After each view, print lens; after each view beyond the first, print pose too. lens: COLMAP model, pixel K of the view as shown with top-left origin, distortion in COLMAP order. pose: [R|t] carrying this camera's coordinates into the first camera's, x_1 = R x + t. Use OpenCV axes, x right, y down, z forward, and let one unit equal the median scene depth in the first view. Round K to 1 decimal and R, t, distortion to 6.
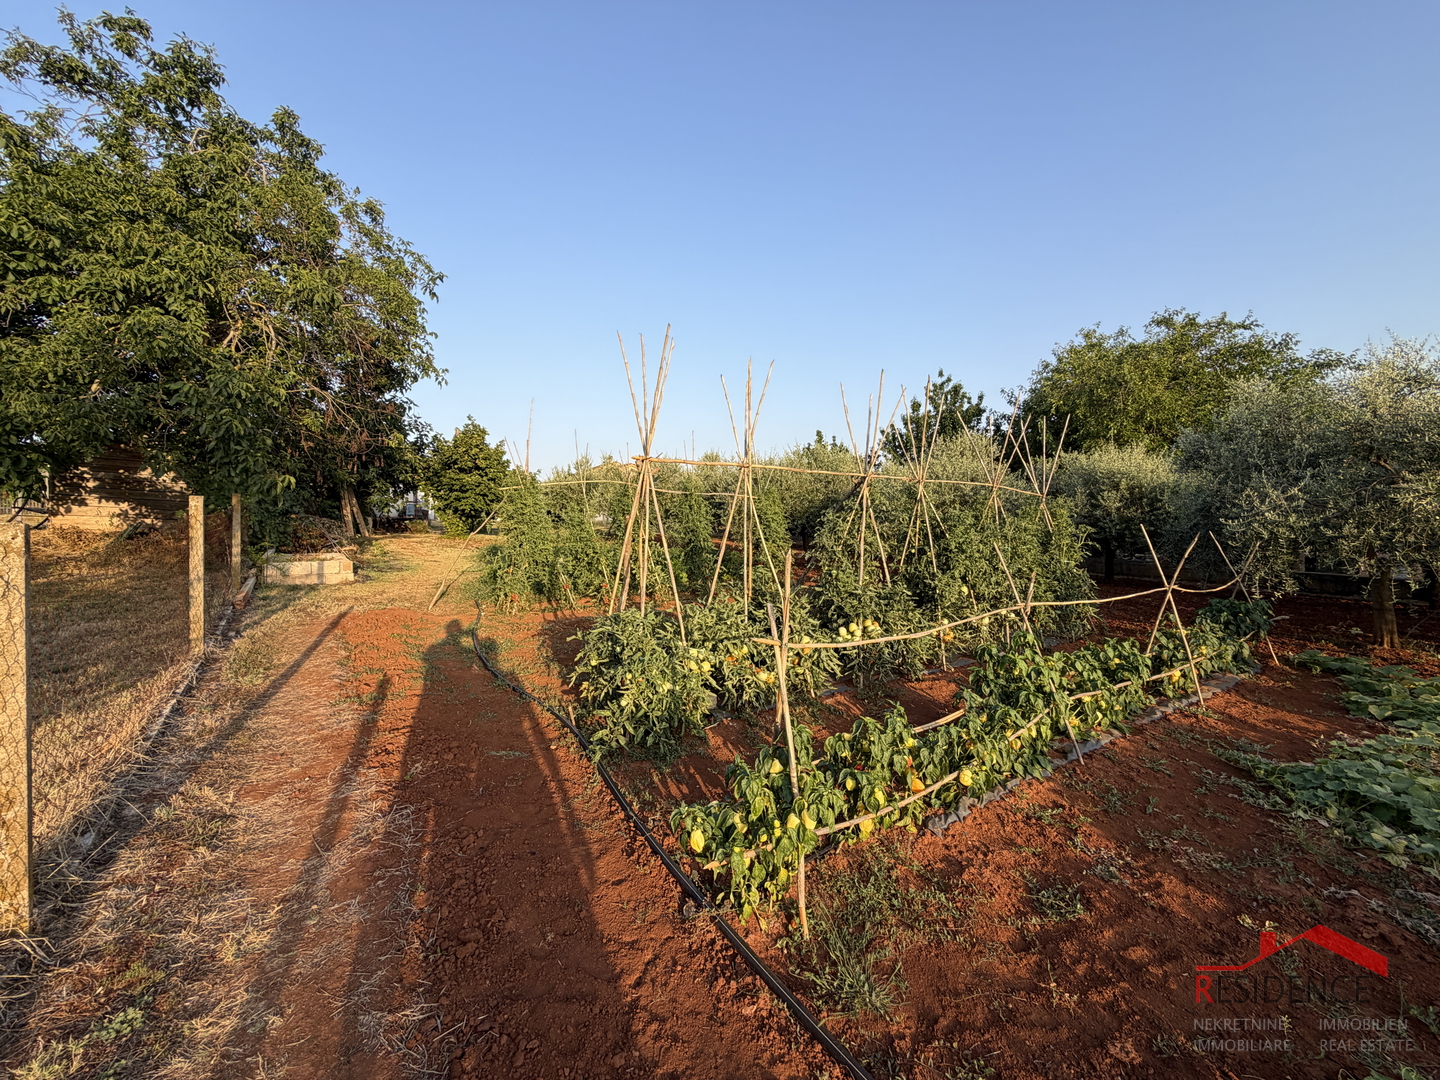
lens RADIAL K [[579.7, 0, 716.1], [0, 579.7, 534.1], [0, 0, 1]] dist [0.004579, -0.000587]
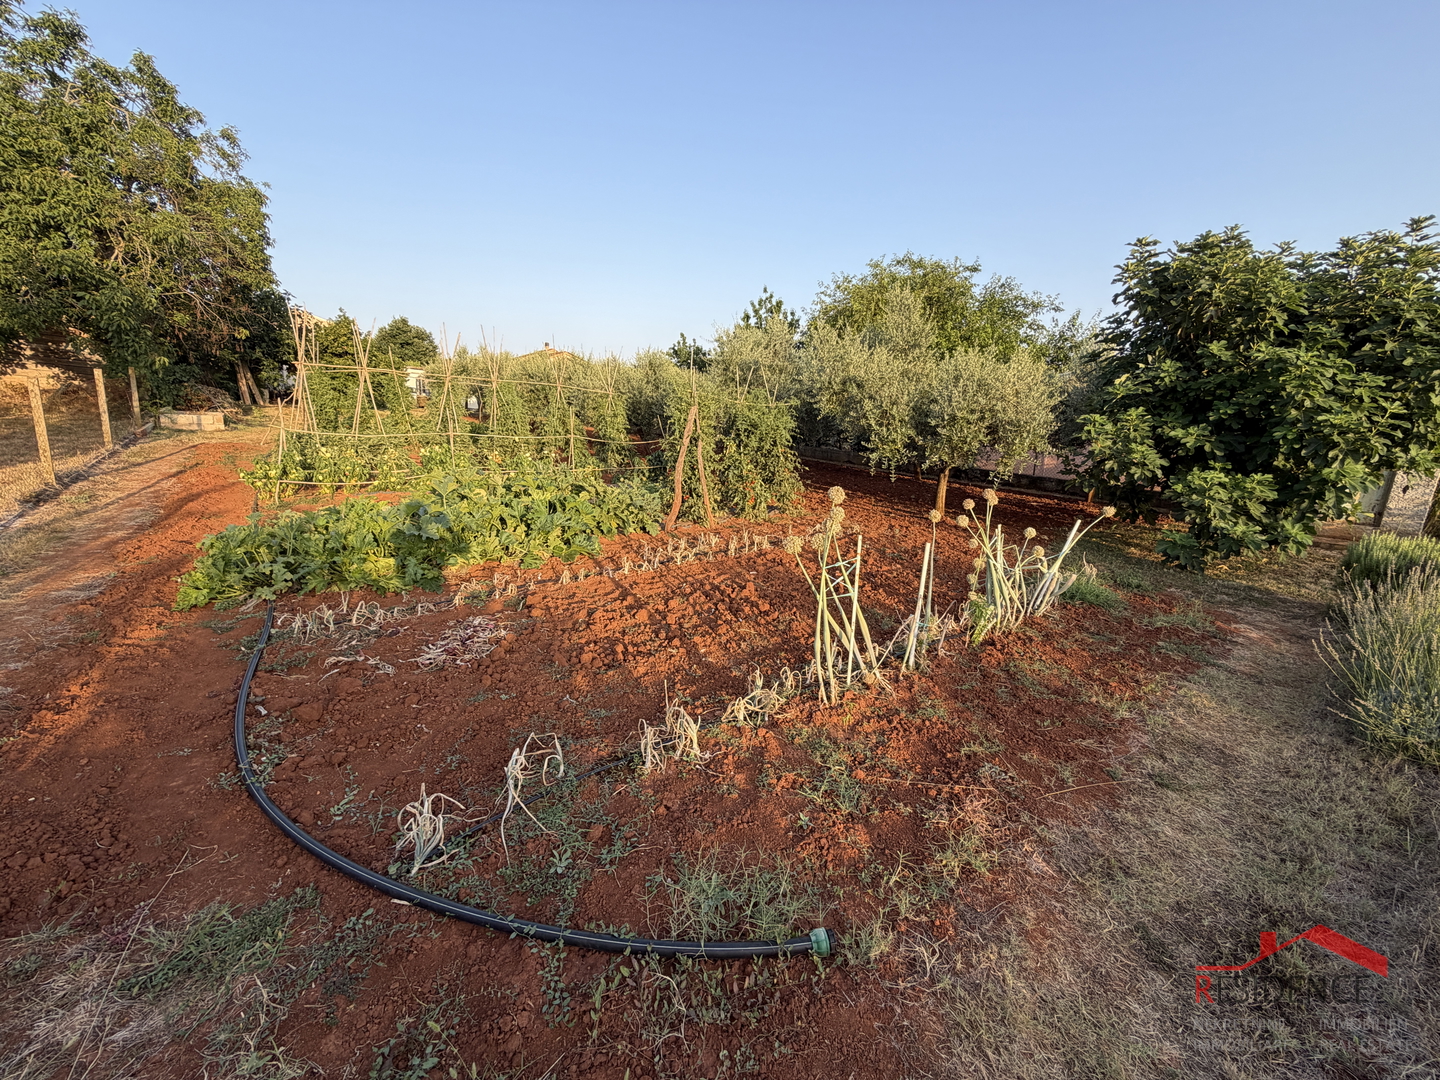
lens RADIAL K [[579.7, 0, 715.9], [0, 579.7, 533.6], [0, 0, 1]] dist [0.004579, -0.000587]
pose [[0.997998, 0.037592, 0.050864, 0.499125], [-0.046000, 0.983352, 0.175790, 0.017969], [-0.043409, -0.177777, 0.983113, -0.504924]]
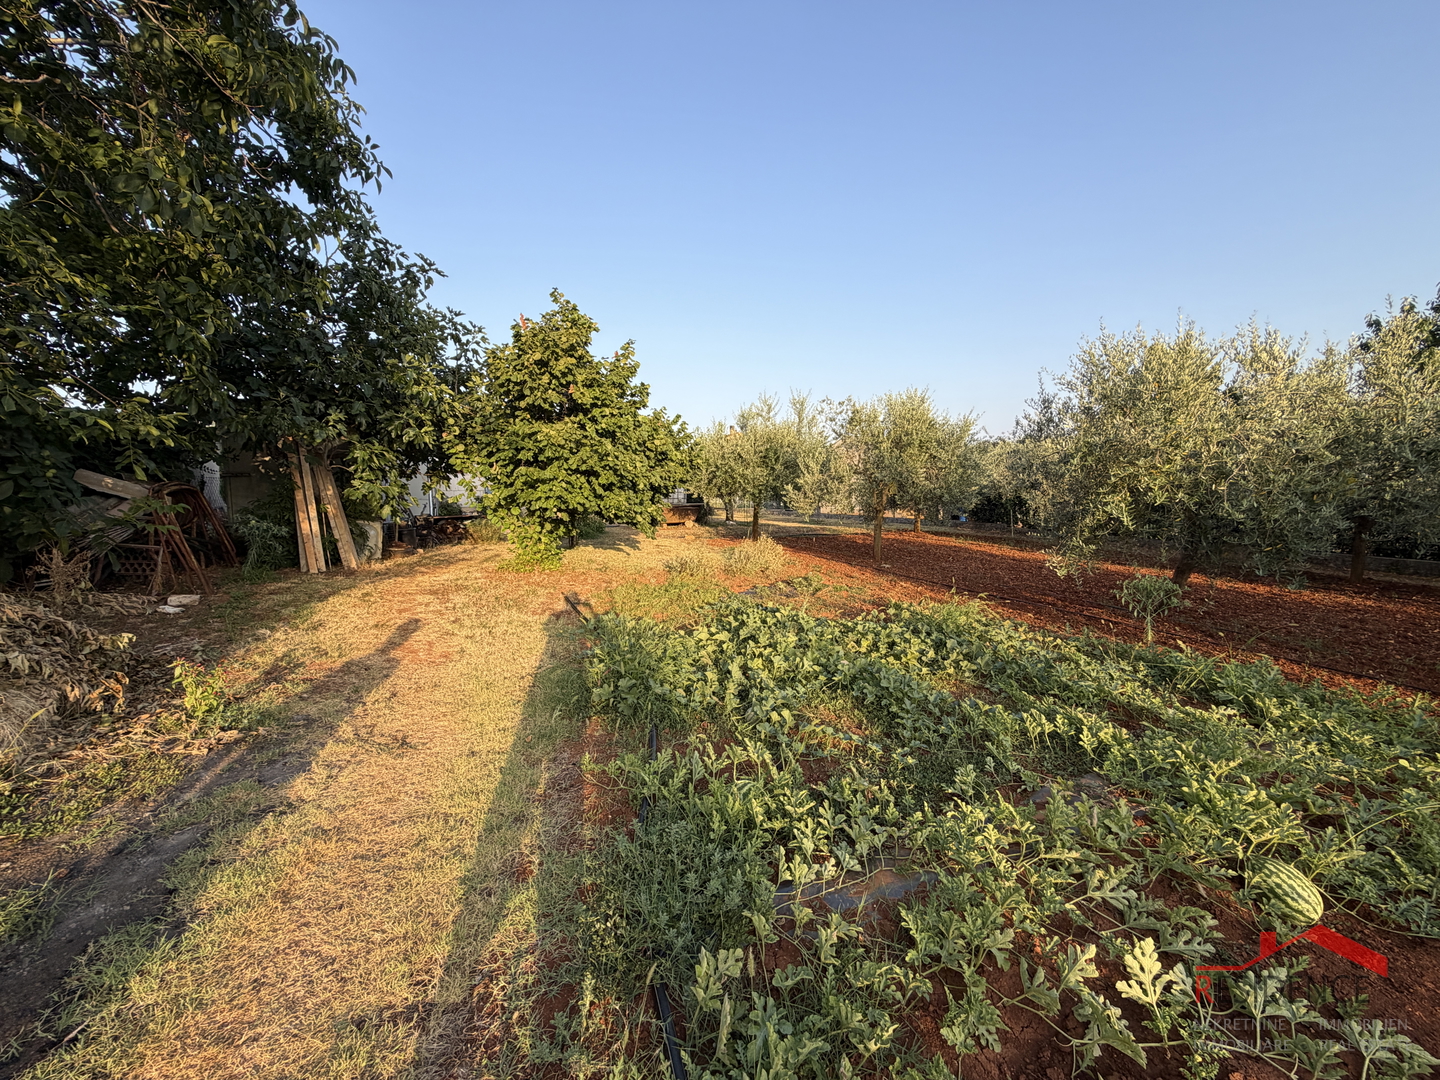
lens RADIAL K [[579.7, 0, 726.5], [0, 579.7, 544.5], [0, 0, 1]] dist [0.004579, -0.000587]
pose [[0.987188, -0.001919, -0.159547, -0.355542], [0.011385, 0.998226, 0.058433, -0.059042], [0.159152, -0.059501, 0.985459, 0.902918]]
